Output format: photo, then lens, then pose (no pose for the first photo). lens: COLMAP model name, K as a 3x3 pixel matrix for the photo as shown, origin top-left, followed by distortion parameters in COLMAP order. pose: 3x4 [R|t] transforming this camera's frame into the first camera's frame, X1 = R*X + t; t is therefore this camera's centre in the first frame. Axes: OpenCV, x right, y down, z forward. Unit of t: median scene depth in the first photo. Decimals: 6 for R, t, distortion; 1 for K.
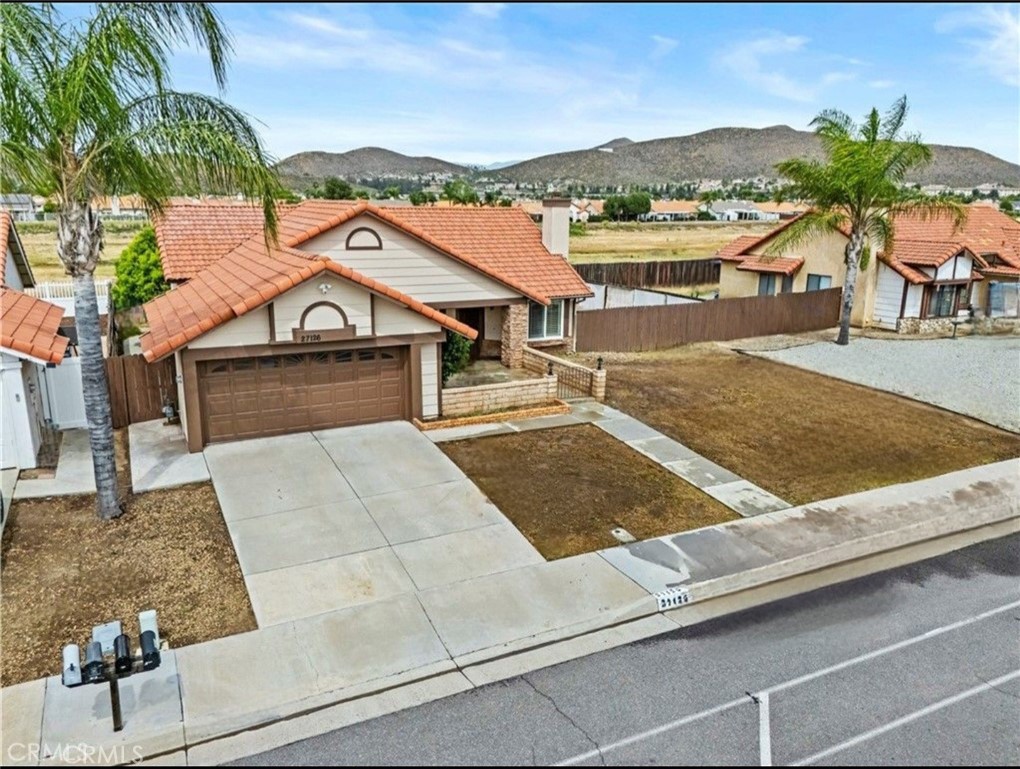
lens RADIAL K [[768.3, 0, 507.2], [0, 768.3, 398.4], [0, 0, 1]] dist [0.069951, -0.062028]
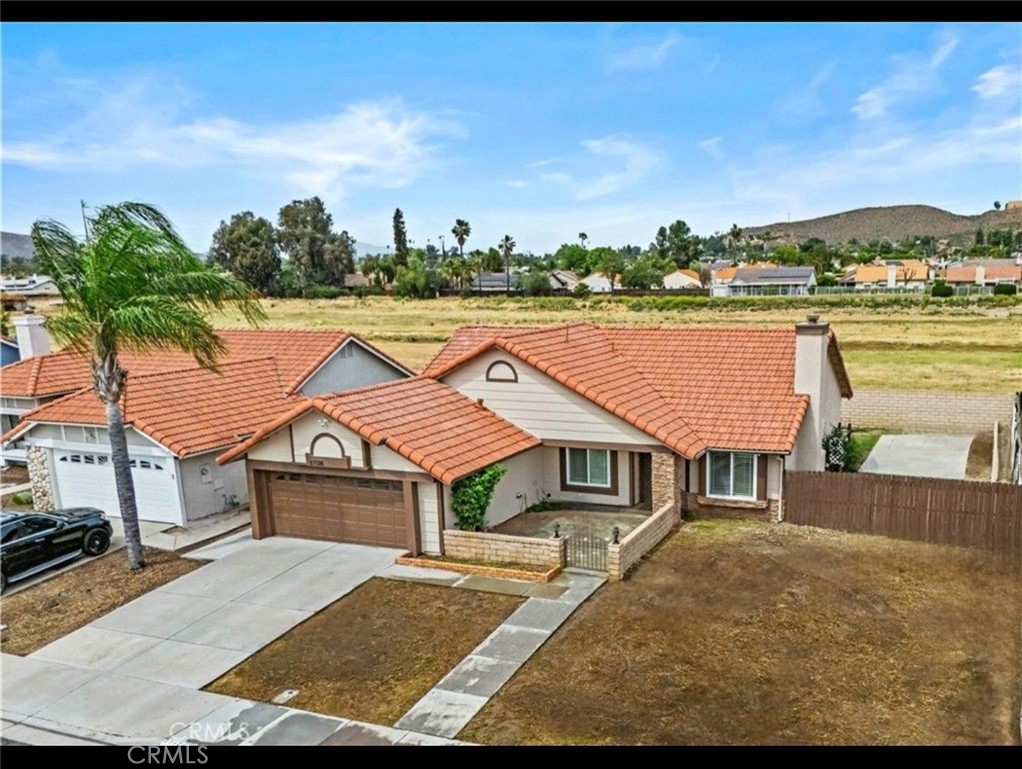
lens RADIAL K [[928.7, 0, 589.4], [0, 928.7, 487.0], [0, 0, 1]] dist [0.049503, 0.000000]
pose [[0.655355, 0.157432, -0.738732, 0.941594], [-0.164052, 0.984358, 0.064242, -0.177682], [0.737290, 0.079089, 0.670931, 0.318502]]
